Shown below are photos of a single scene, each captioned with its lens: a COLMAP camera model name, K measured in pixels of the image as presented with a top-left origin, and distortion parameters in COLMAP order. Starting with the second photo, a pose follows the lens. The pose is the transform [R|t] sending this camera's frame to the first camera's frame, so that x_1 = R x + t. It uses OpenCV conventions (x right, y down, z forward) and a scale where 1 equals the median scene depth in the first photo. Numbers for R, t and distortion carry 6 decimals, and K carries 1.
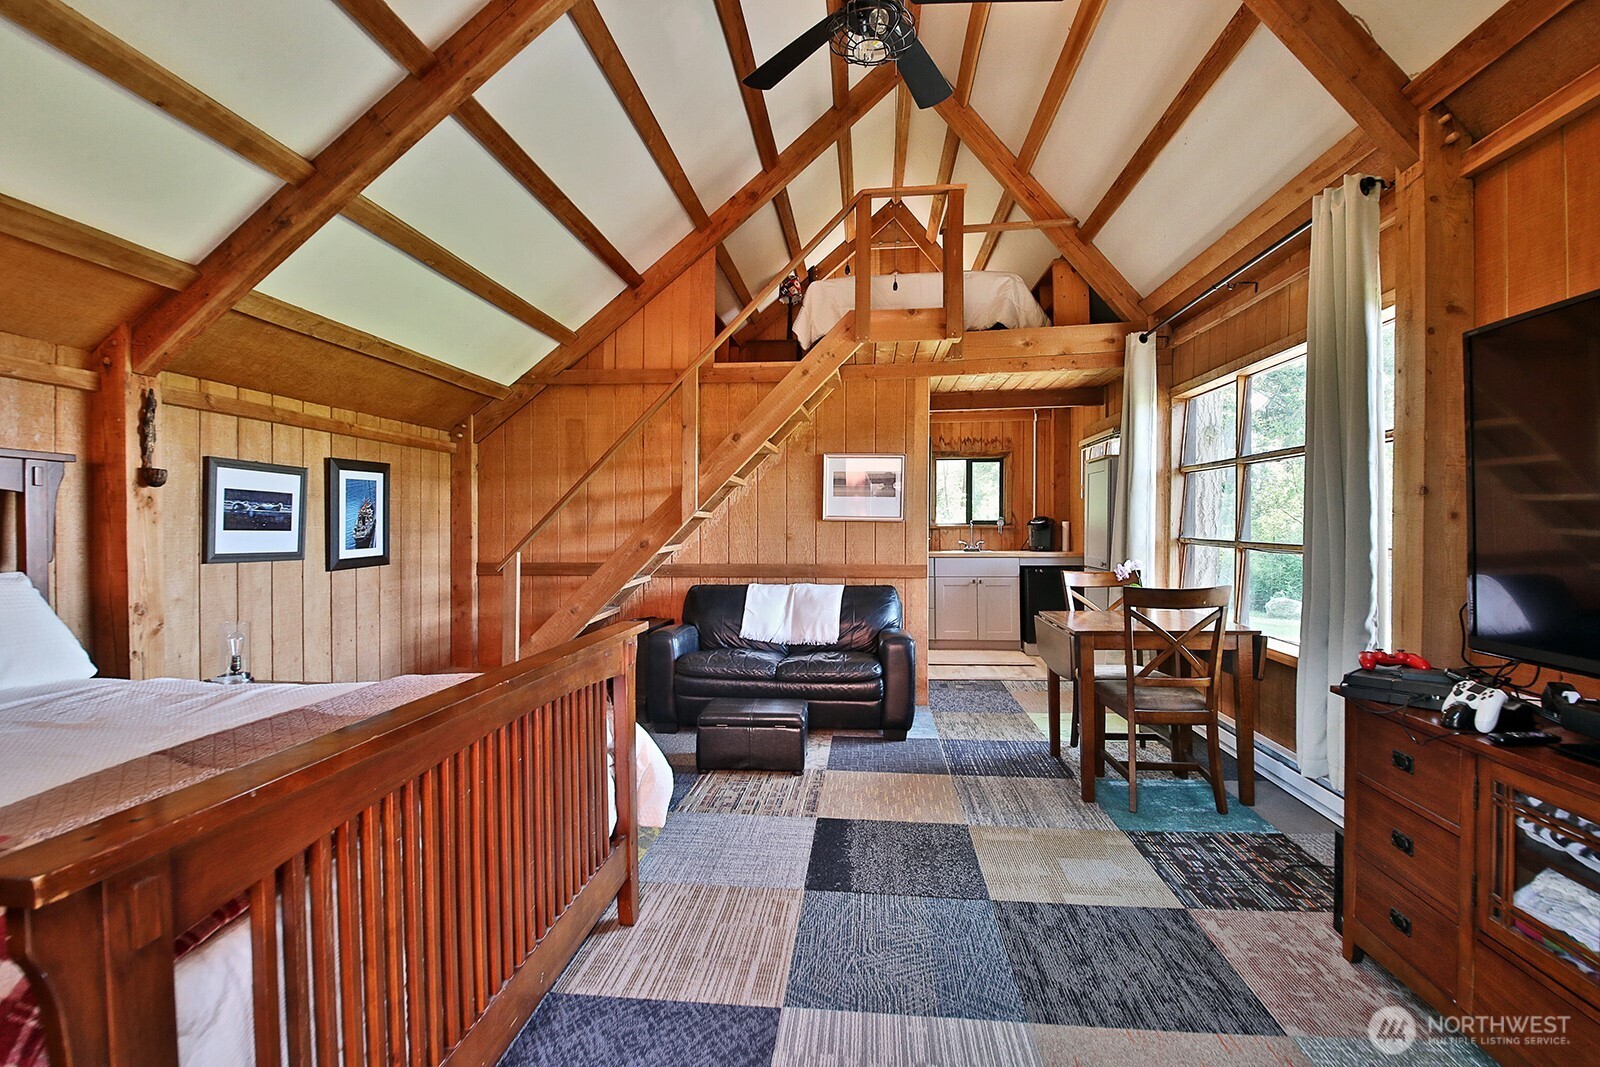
lens RADIAL K [[728.7, 0, 792.4], [0, 728.7, 531.0], [0, 0, 1]] dist [0.005598, -0.000266]
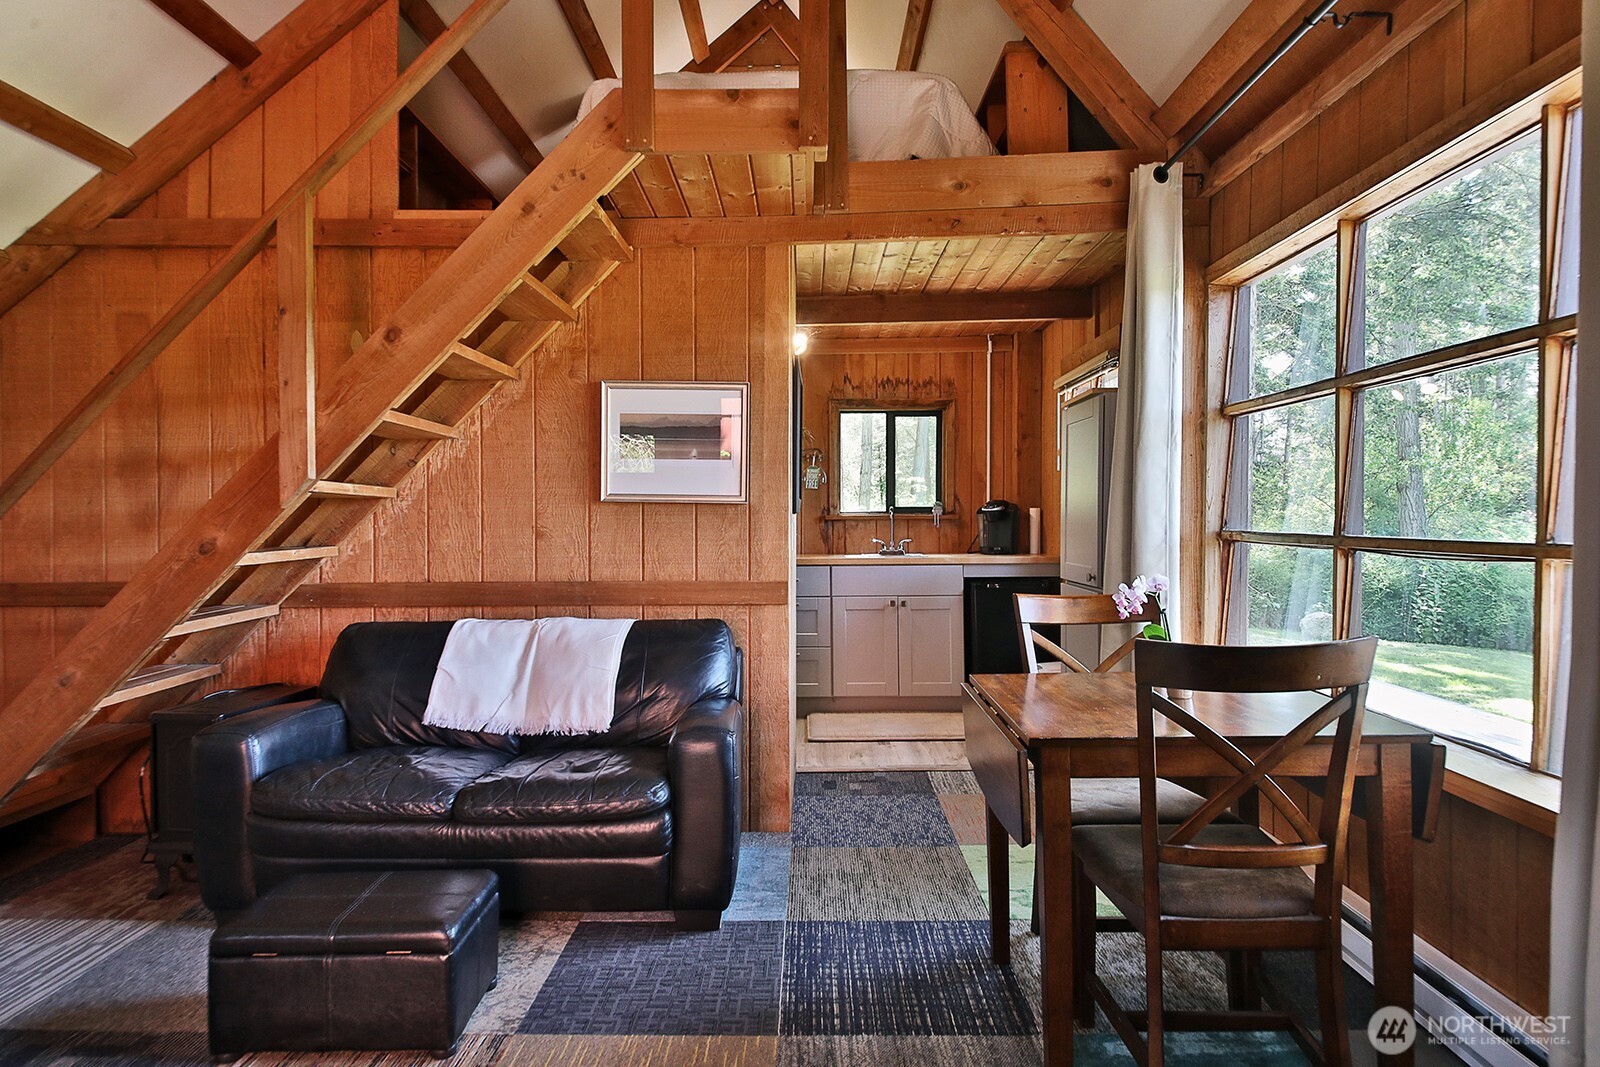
lens RADIAL K [[917.2, 0, 798.5], [0, 917.2, 537.7], [0, 0, 1]] dist [0.006690, 0.000047]
pose [[0.995551, -0.004639, 0.094112, 0.136189], [0.003665, 0.999938, 0.010517, 0.005982], [-0.094155, -0.010125, 0.995506, 0.320589]]
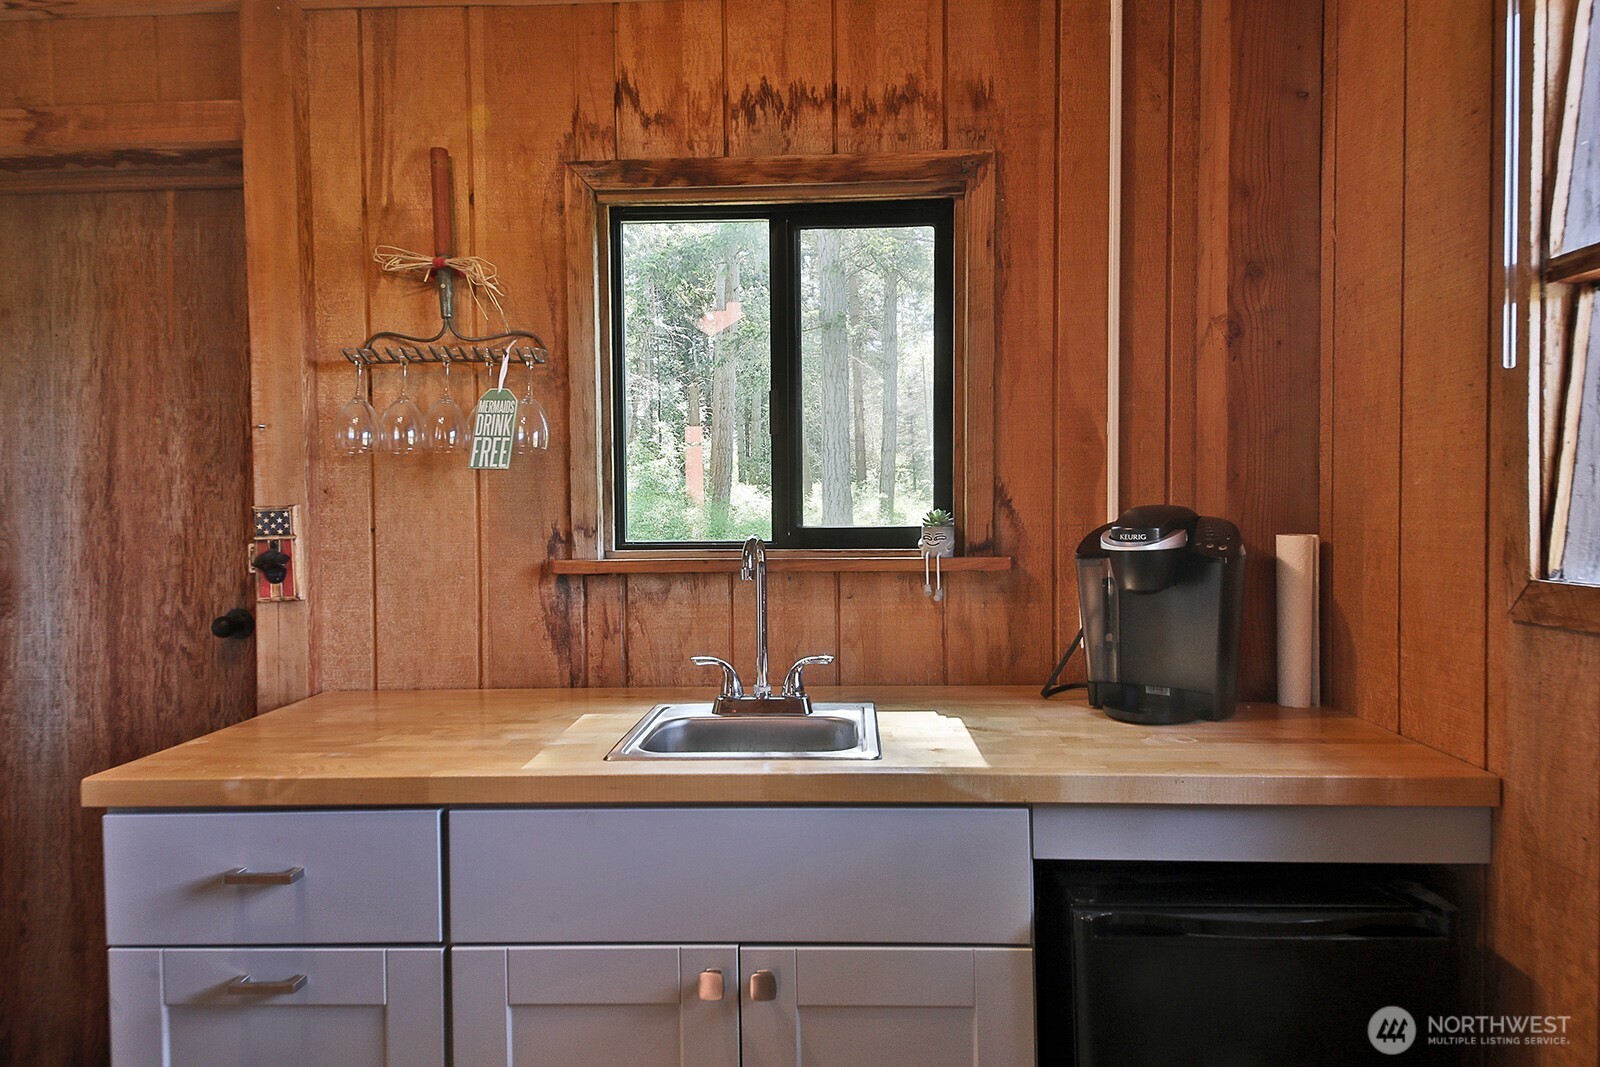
lens RADIAL K [[1009.3, 0, 803.8], [0, 1009.3, 541.8], [0, 0, 1]] dist [0.010917, 0.000989]
pose [[0.997650, -0.009029, 0.067916, 0.366955], [0.007705, 0.999776, 0.019735, -0.026048], [-0.068079, -0.019166, 0.997496, 1.167454]]
